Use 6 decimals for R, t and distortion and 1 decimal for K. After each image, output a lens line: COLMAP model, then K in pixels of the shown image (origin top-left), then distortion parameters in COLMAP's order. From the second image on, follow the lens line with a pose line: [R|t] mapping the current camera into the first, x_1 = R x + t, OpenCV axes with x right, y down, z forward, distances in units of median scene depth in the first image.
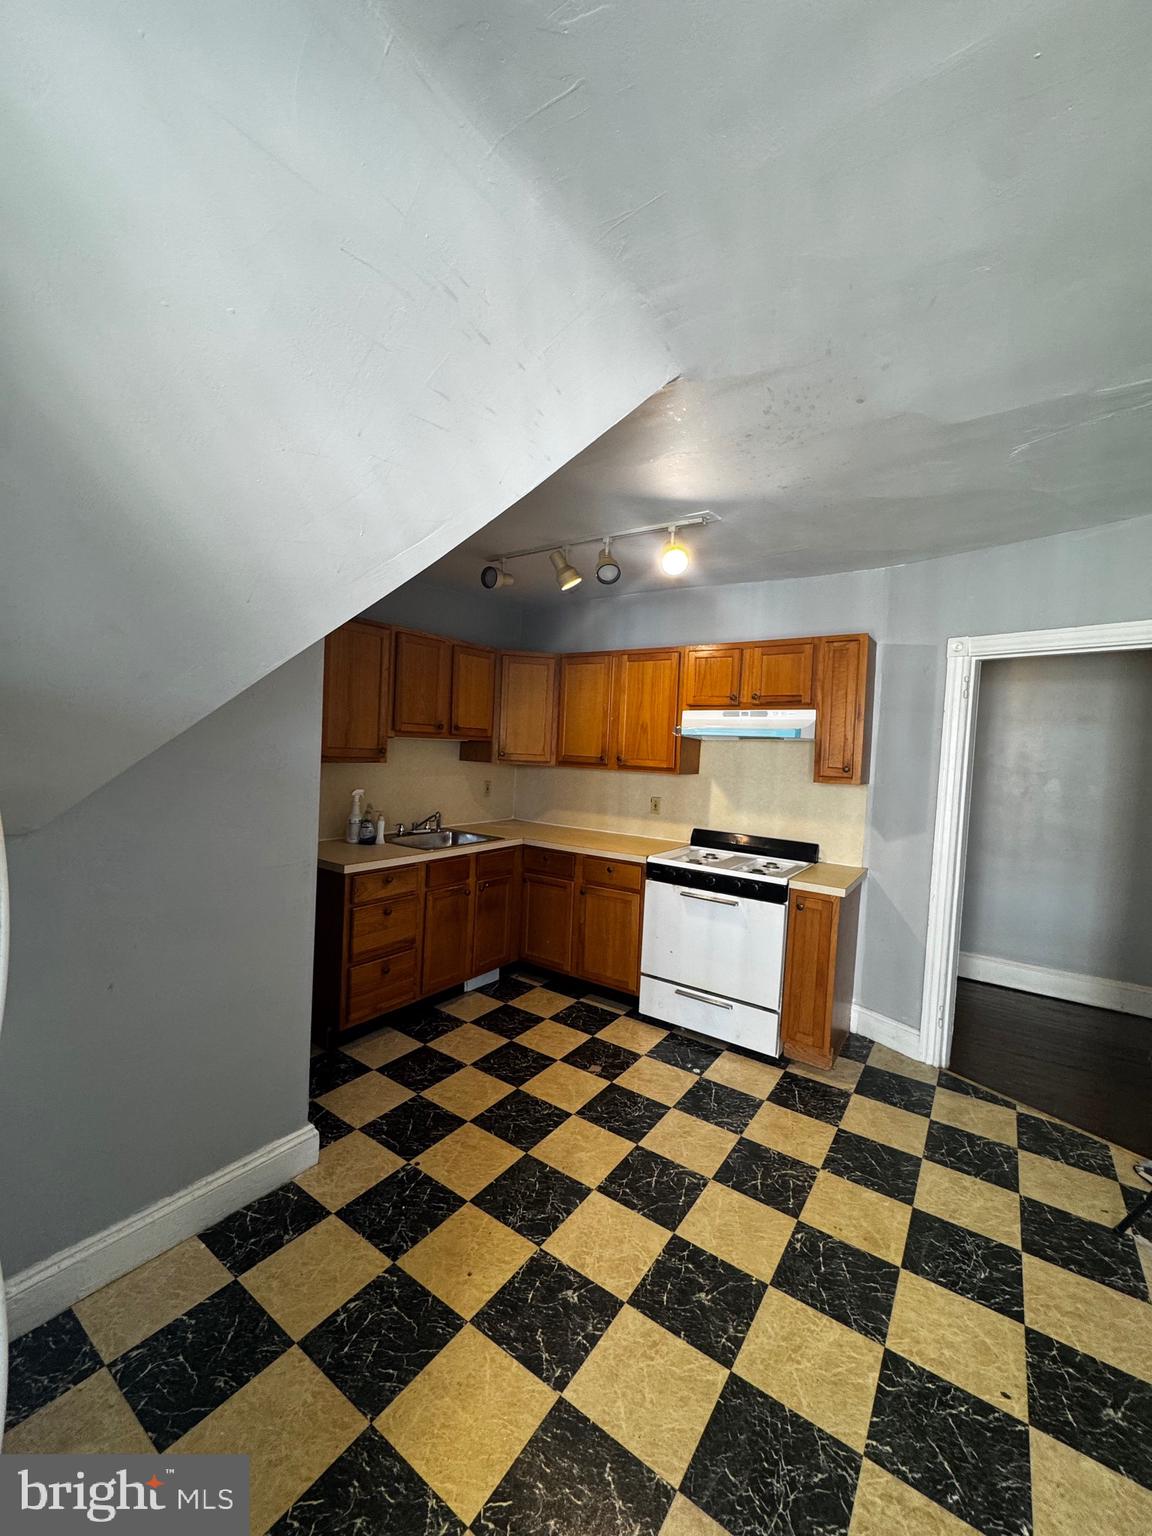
lens RADIAL K [[609.4, 0, 576.0], [0, 609.4, 768.0], [0, 0, 1]] dist [-0.002967, 0.000246]
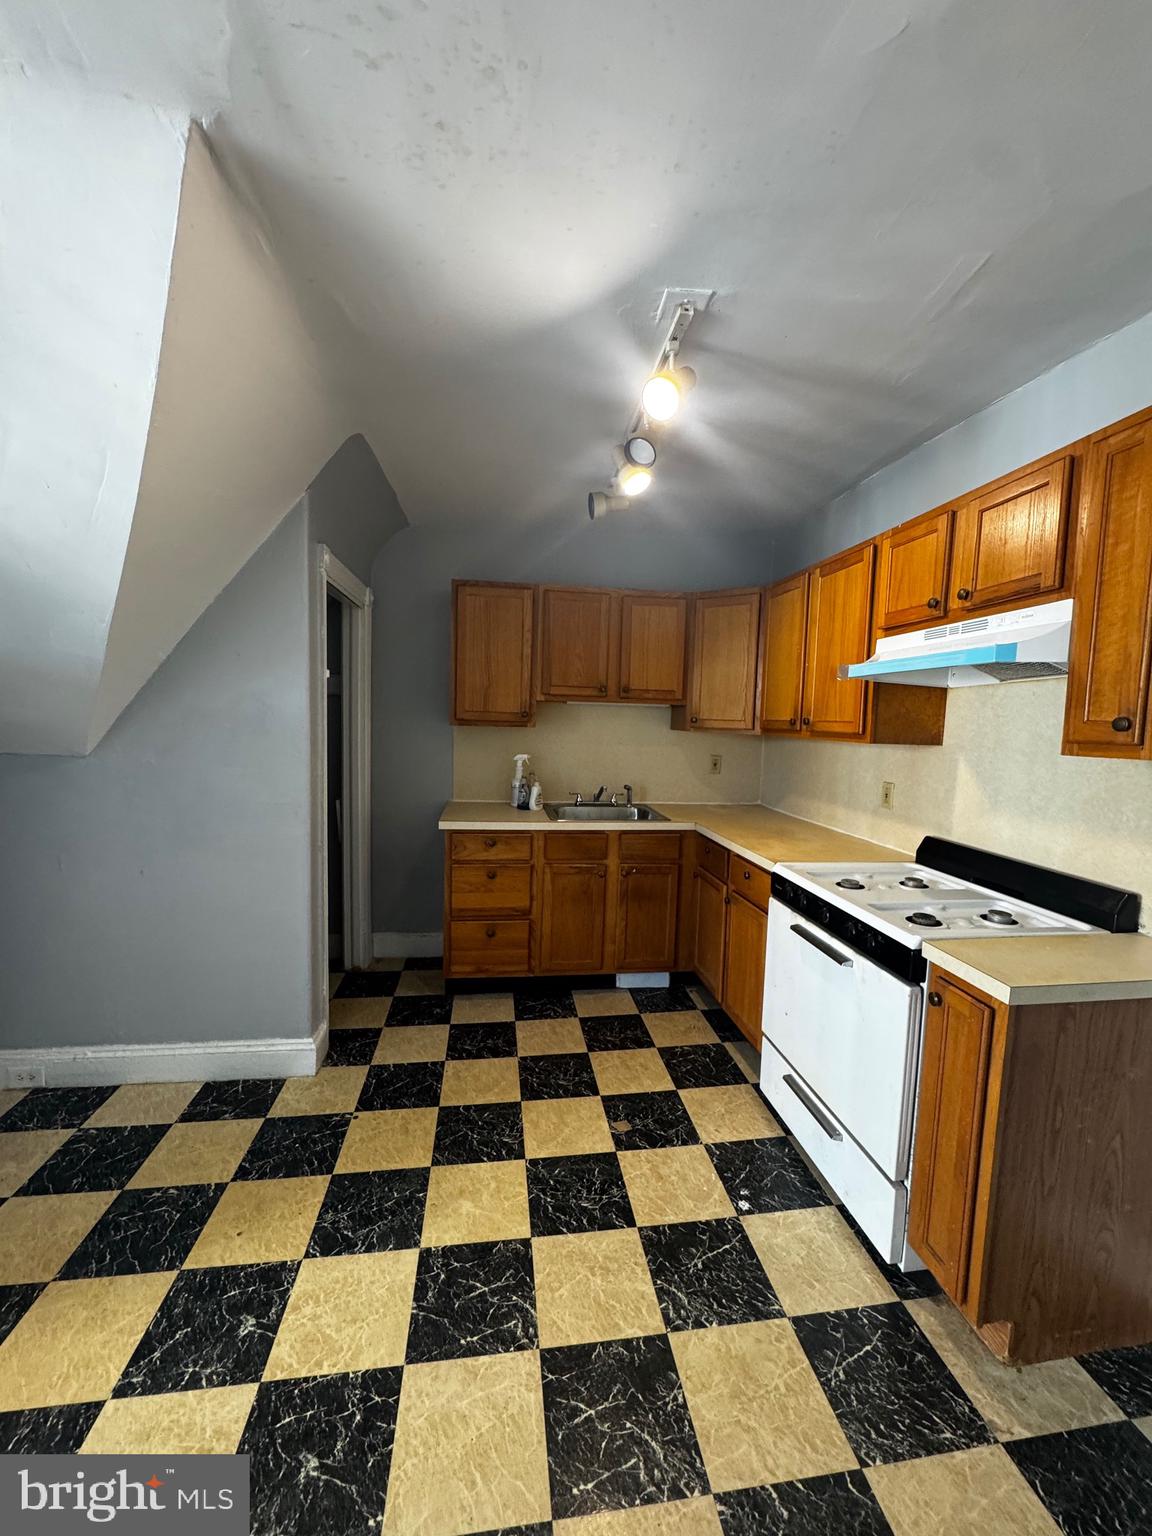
lens RADIAL K [[609.4, 0, 576.0], [0, 609.4, 768.0], [0, 0, 1]] dist [-0.002967, 0.000246]
pose [[0.679704, 0.037245, -0.732540, 0.536915], [-0.025588, 0.999306, 0.027066, 0.033799], [0.733040, 0.000347, 0.680186, 0.456041]]
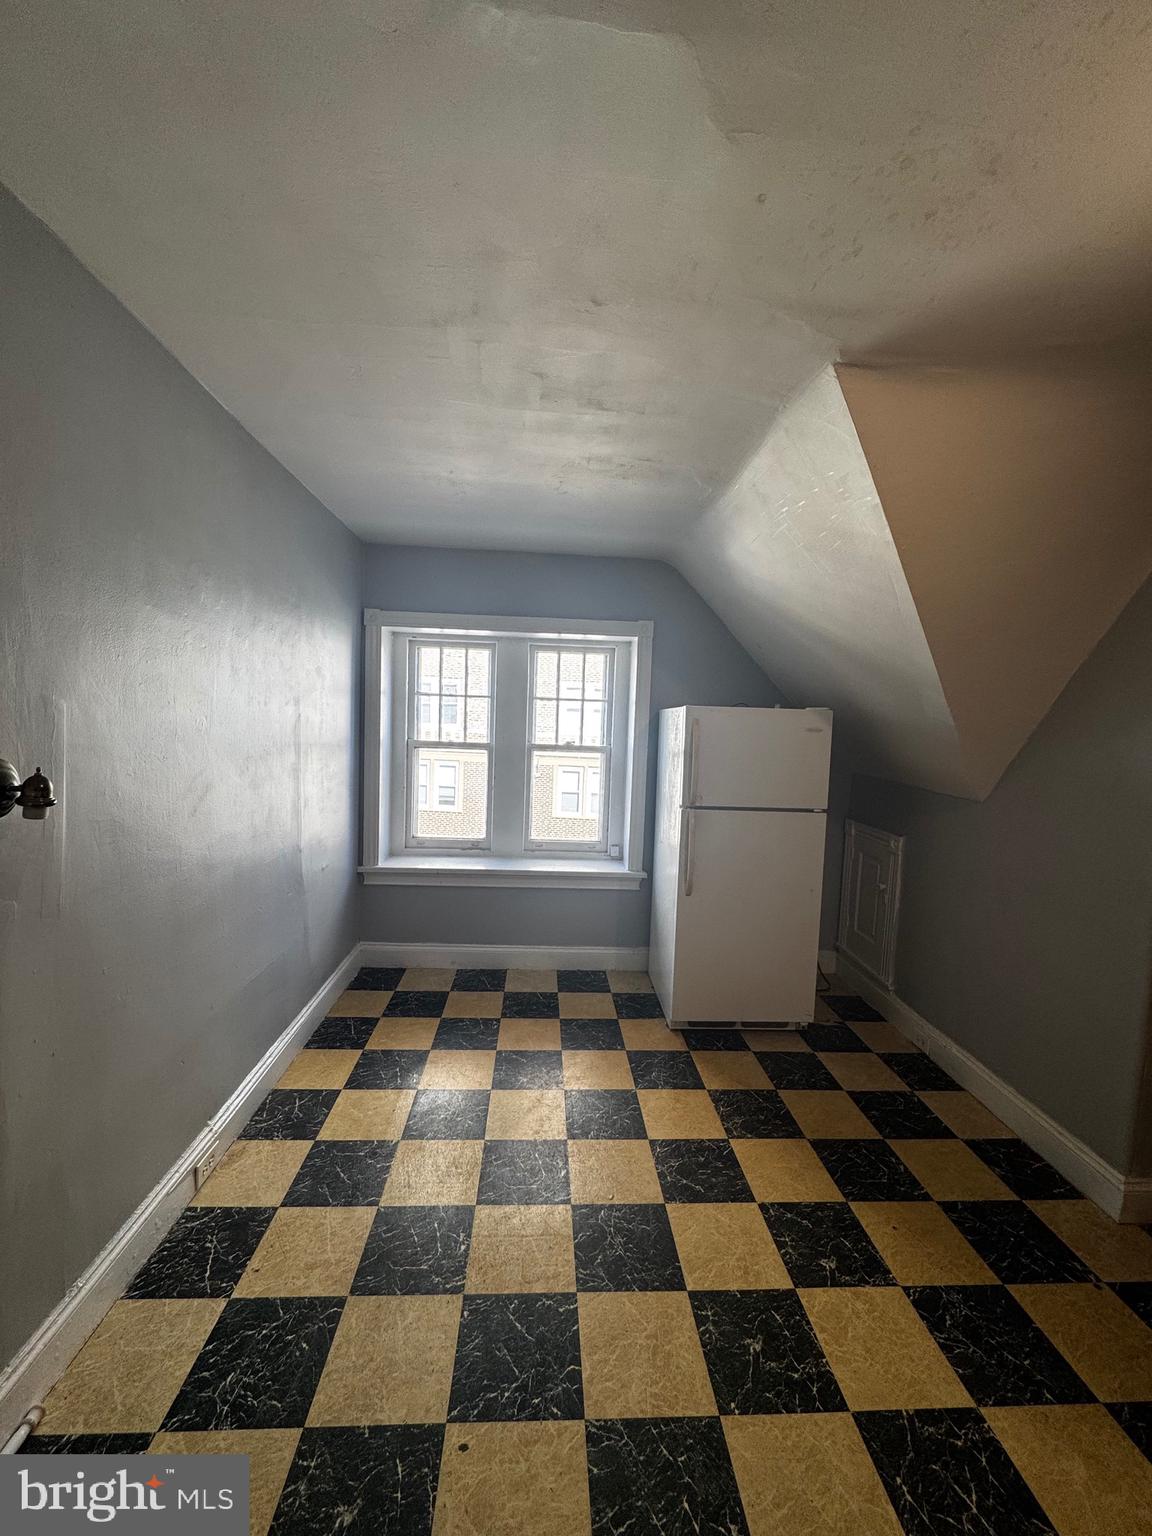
lens RADIAL K [[609.4, 0, 576.0], [0, 609.4, 768.0], [0, 0, 1]] dist [-0.002967, 0.000246]
pose [[-0.782483, -0.028001, -0.622042, 0.600833], [-0.098286, 0.992019, 0.078982, -0.007919], [0.614865, 0.122940, -0.778991, 0.864880]]
